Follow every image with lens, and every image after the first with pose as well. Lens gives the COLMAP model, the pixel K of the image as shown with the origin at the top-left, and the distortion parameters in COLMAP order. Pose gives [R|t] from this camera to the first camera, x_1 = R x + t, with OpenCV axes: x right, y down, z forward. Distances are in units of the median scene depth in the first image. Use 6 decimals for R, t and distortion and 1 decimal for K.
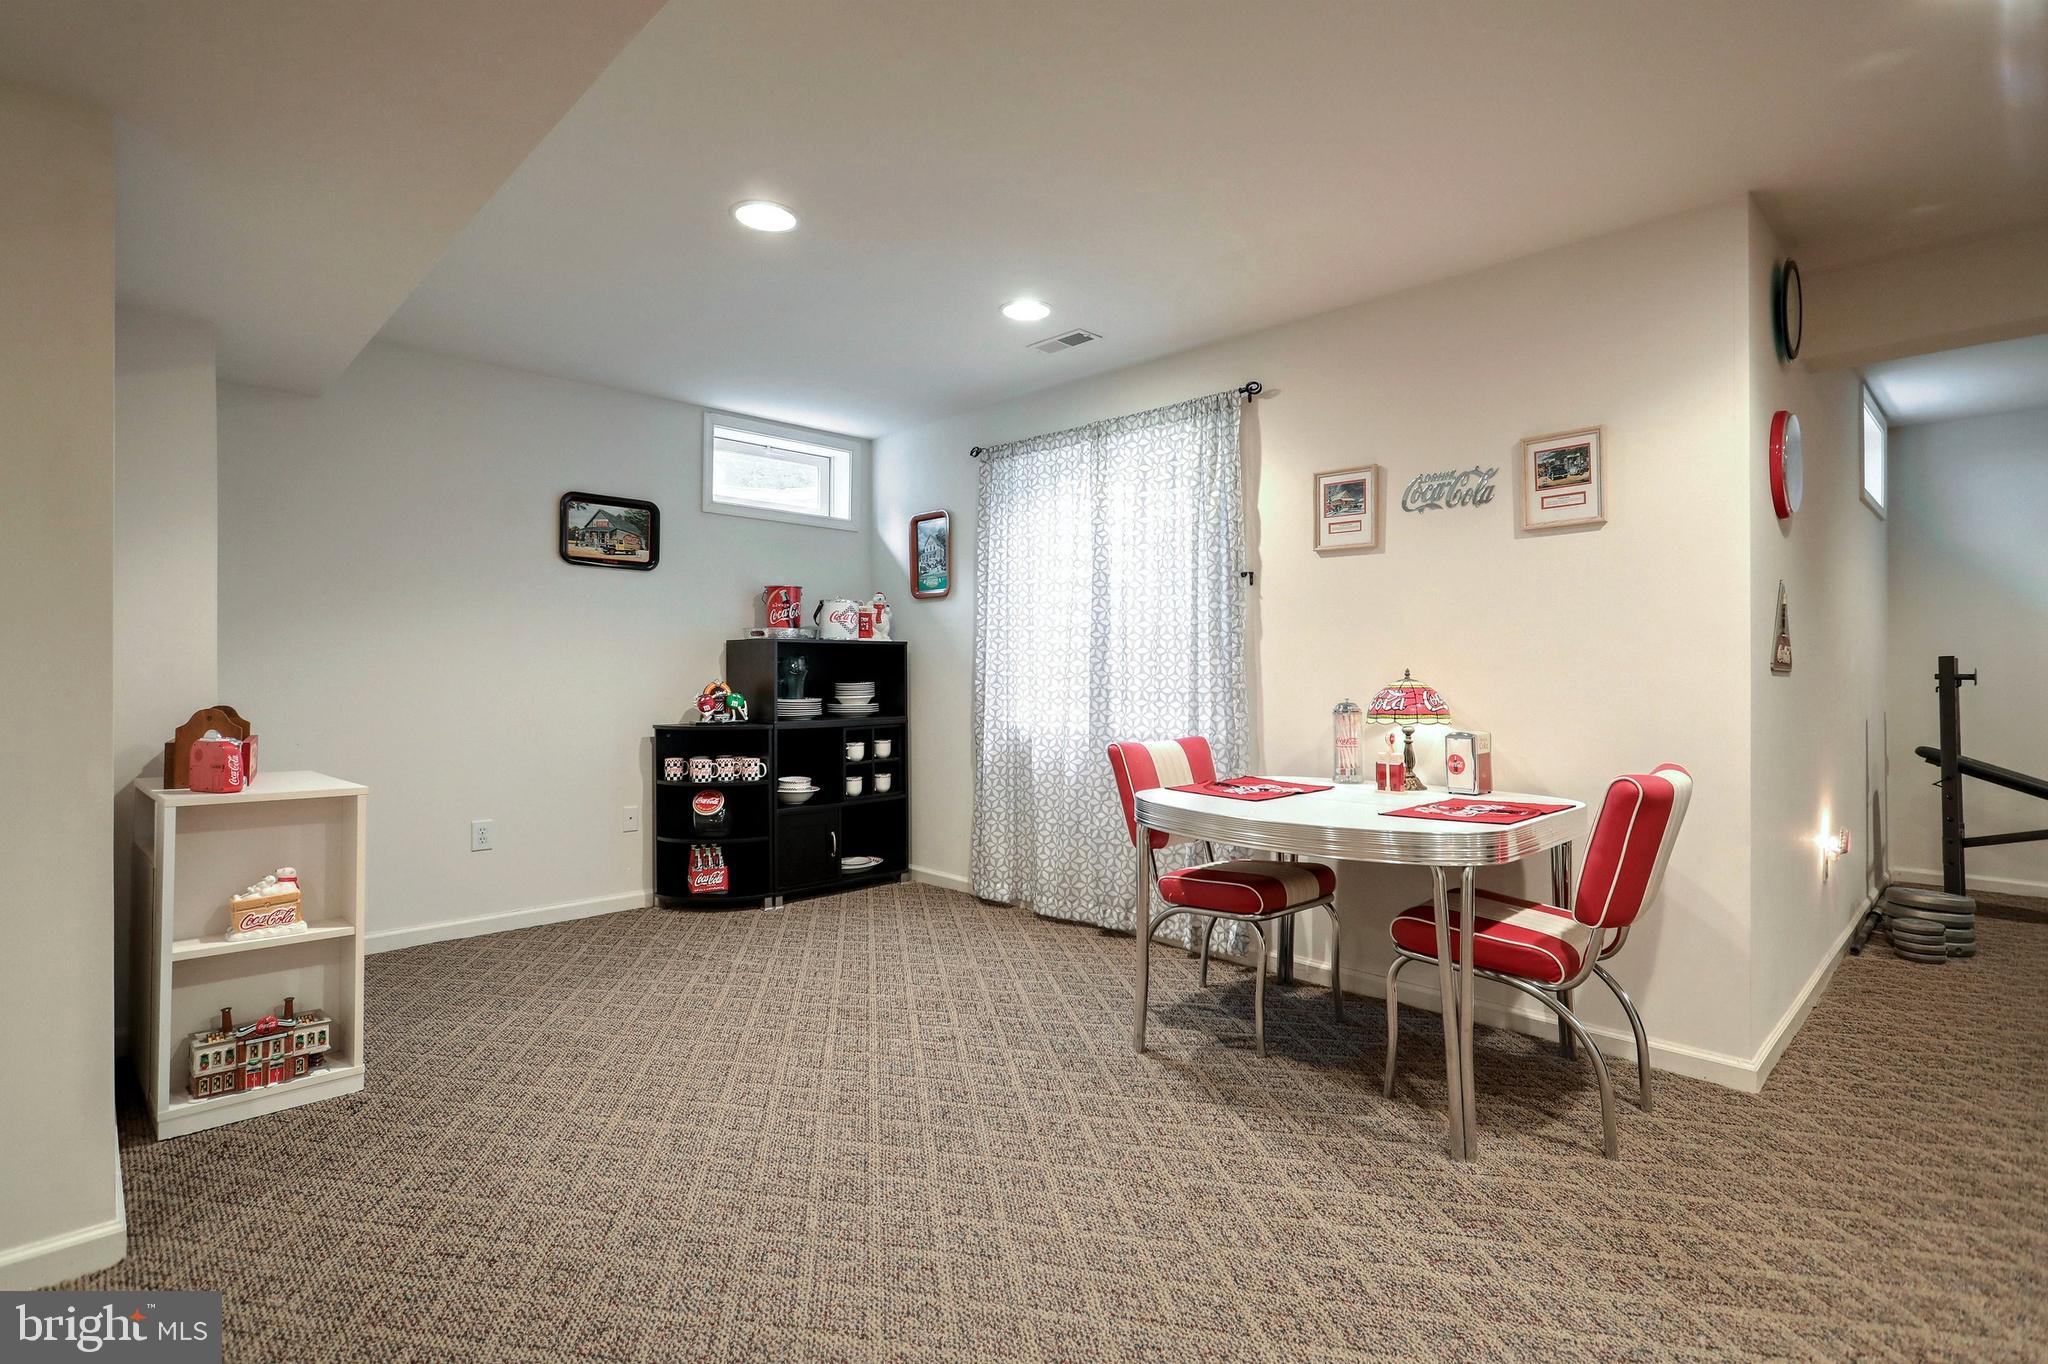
lens RADIAL K [[974.7, 0, 1025.3], [0, 974.7, 670.3], [0, 0, 1]] dist [-0.003185, 0.001043]
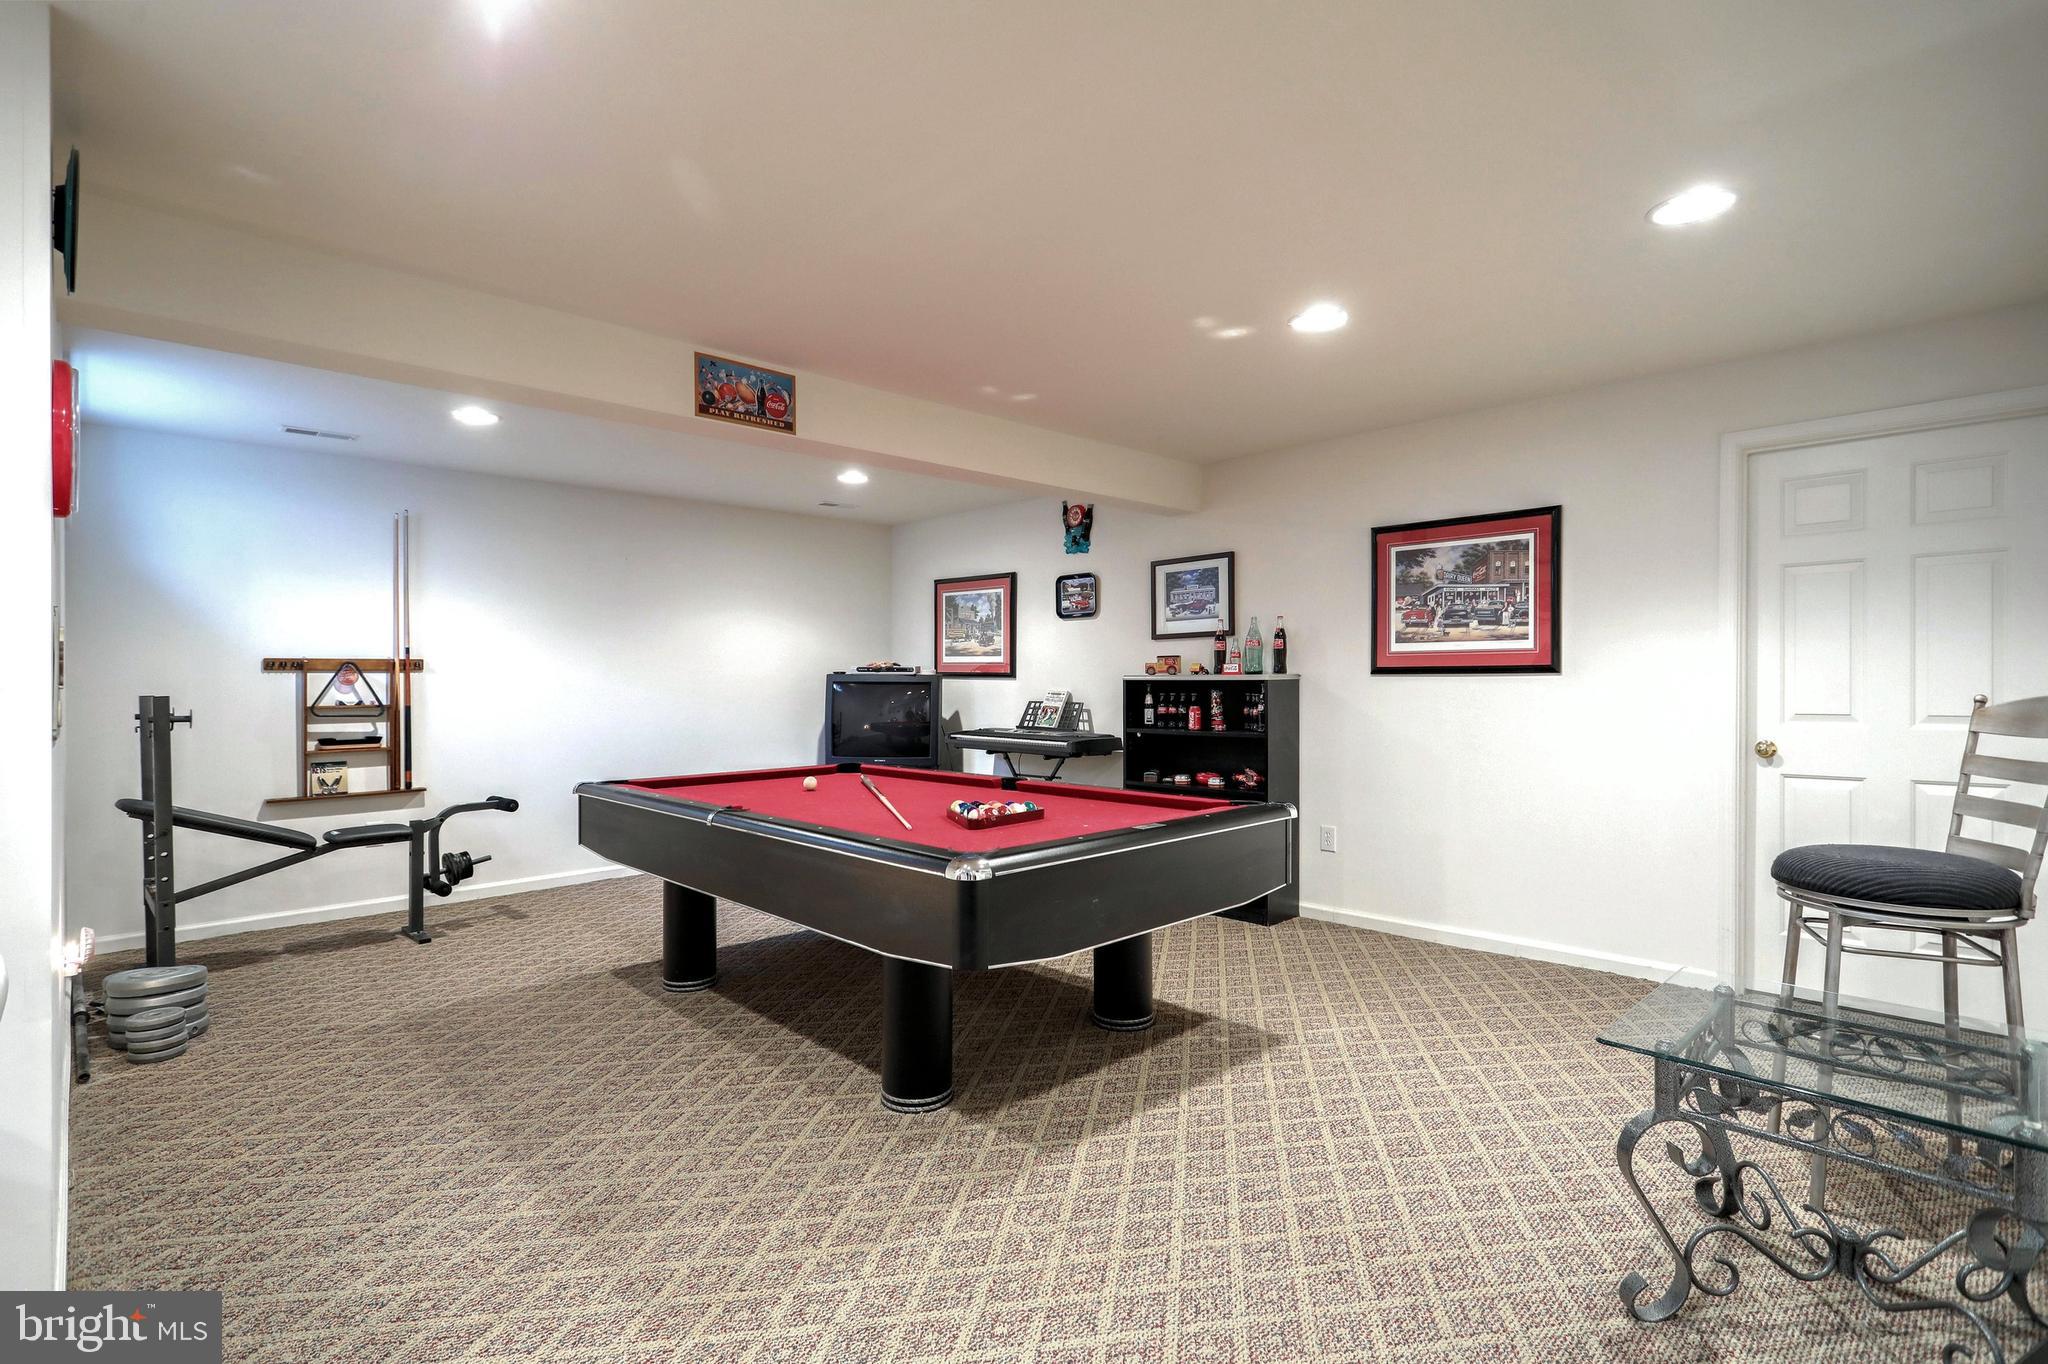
lens RADIAL K [[974.7, 0, 1019.5], [0, 974.7, 681.8], [0, 0, 1]] dist [-0.003185, 0.001043]
pose [[-0.000097, -0.006222, 0.999981, 0.057741], [0.007569, 0.999952, 0.006223, -0.024527], [-0.999971, 0.007570, -0.000050, 0.199577]]
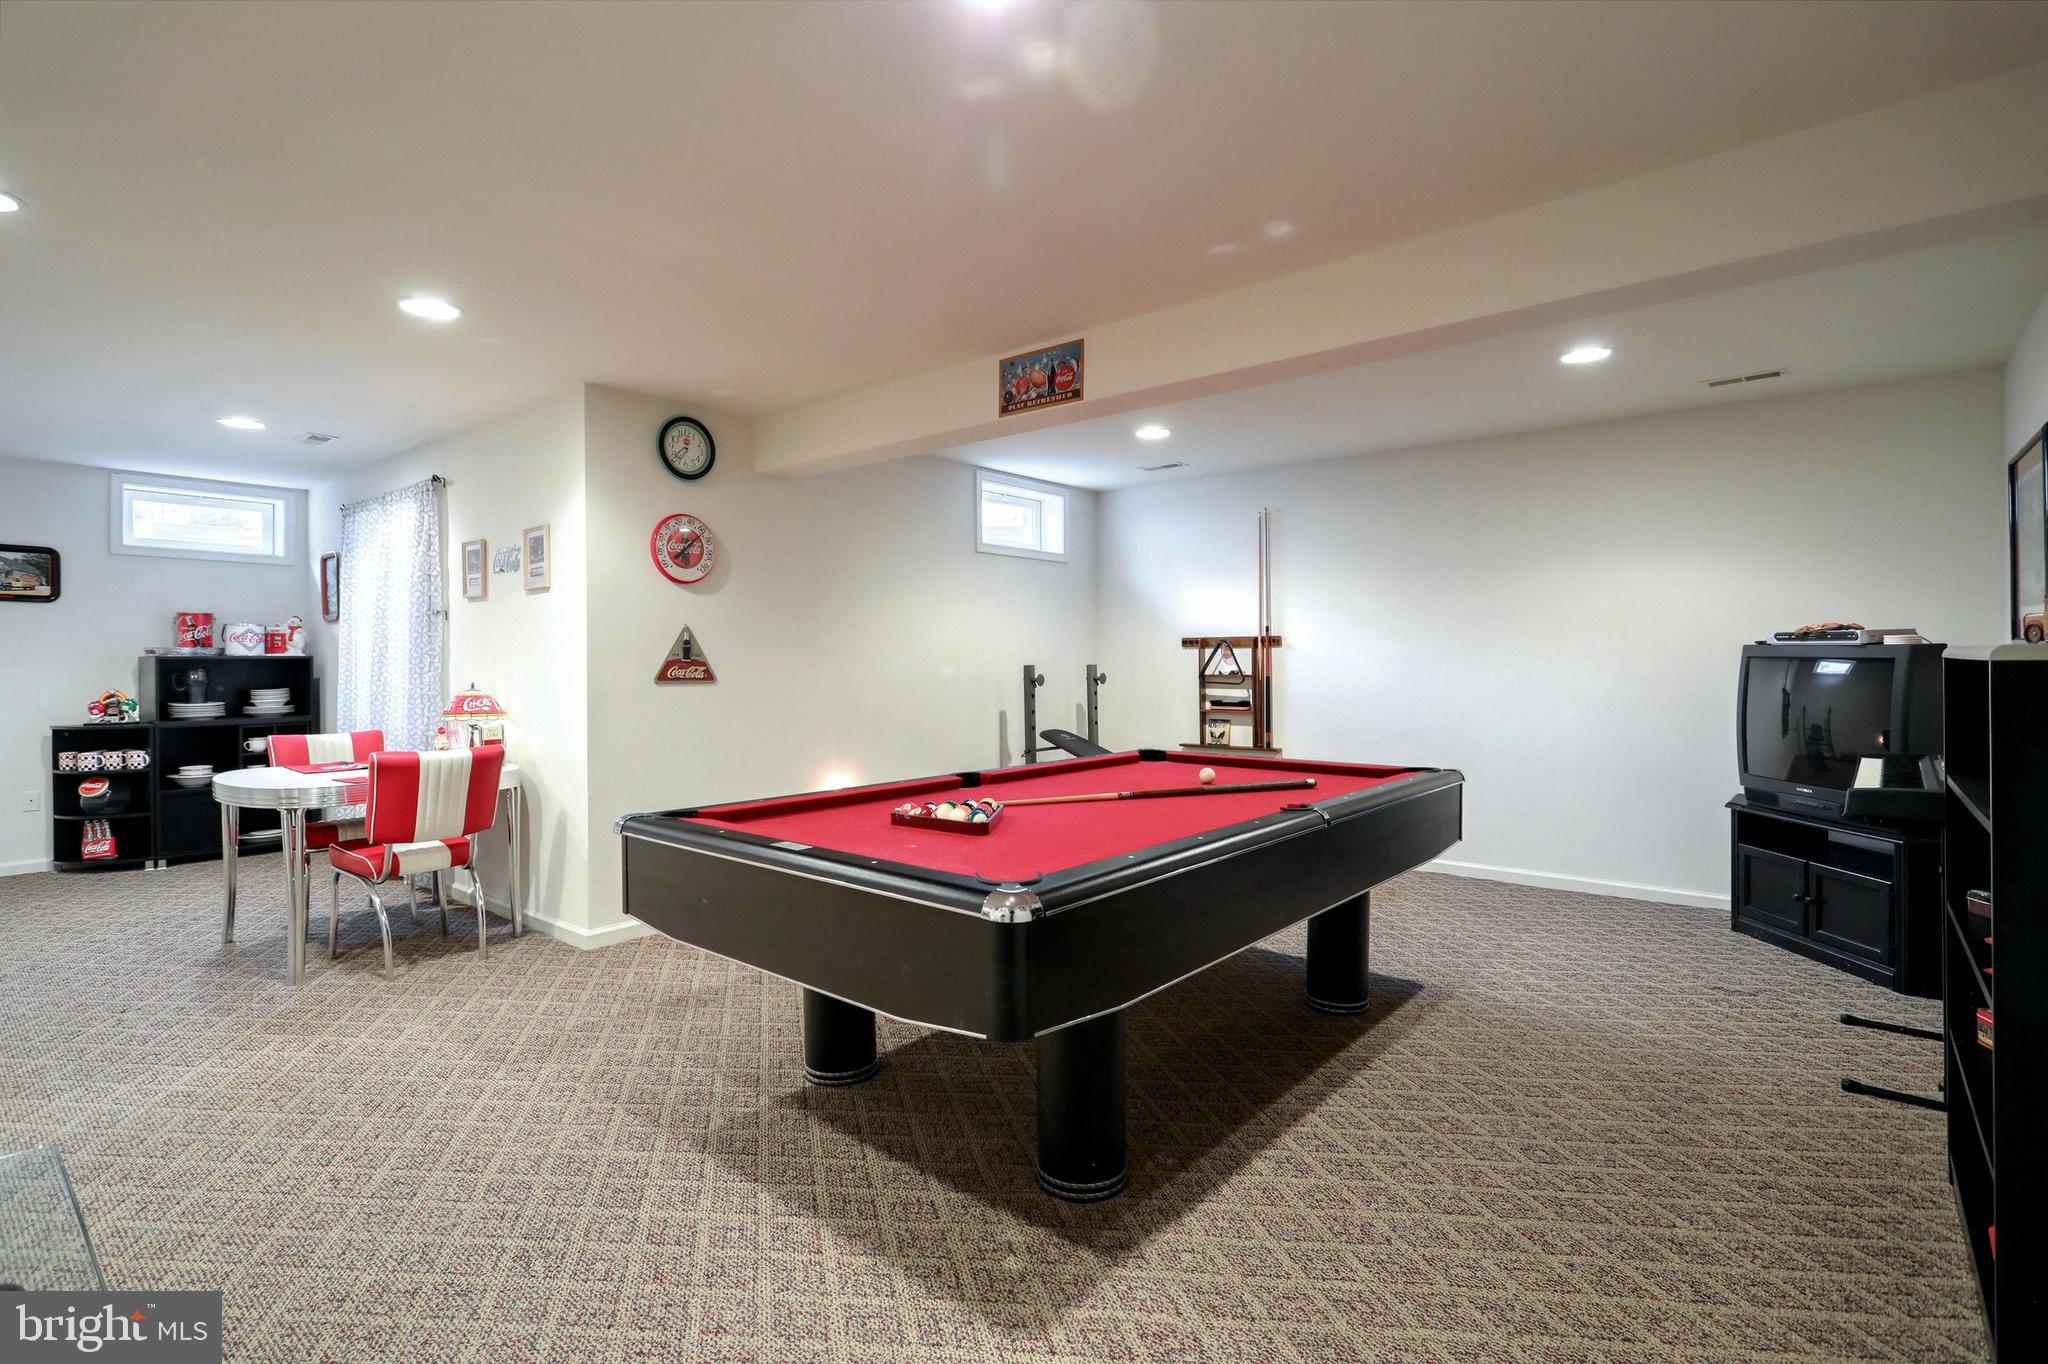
lens RADIAL K [[974.7, 0, 1025.1], [0, 974.7, 665.4], [0, 0, 1]] dist [-0.003185, 0.001043]
pose [[0.994577, -0.008279, 0.103675, 0.740225], [0.007461, 0.999938, 0.008276, -0.023190], [-0.103737, -0.007457, 0.994577, -0.377316]]
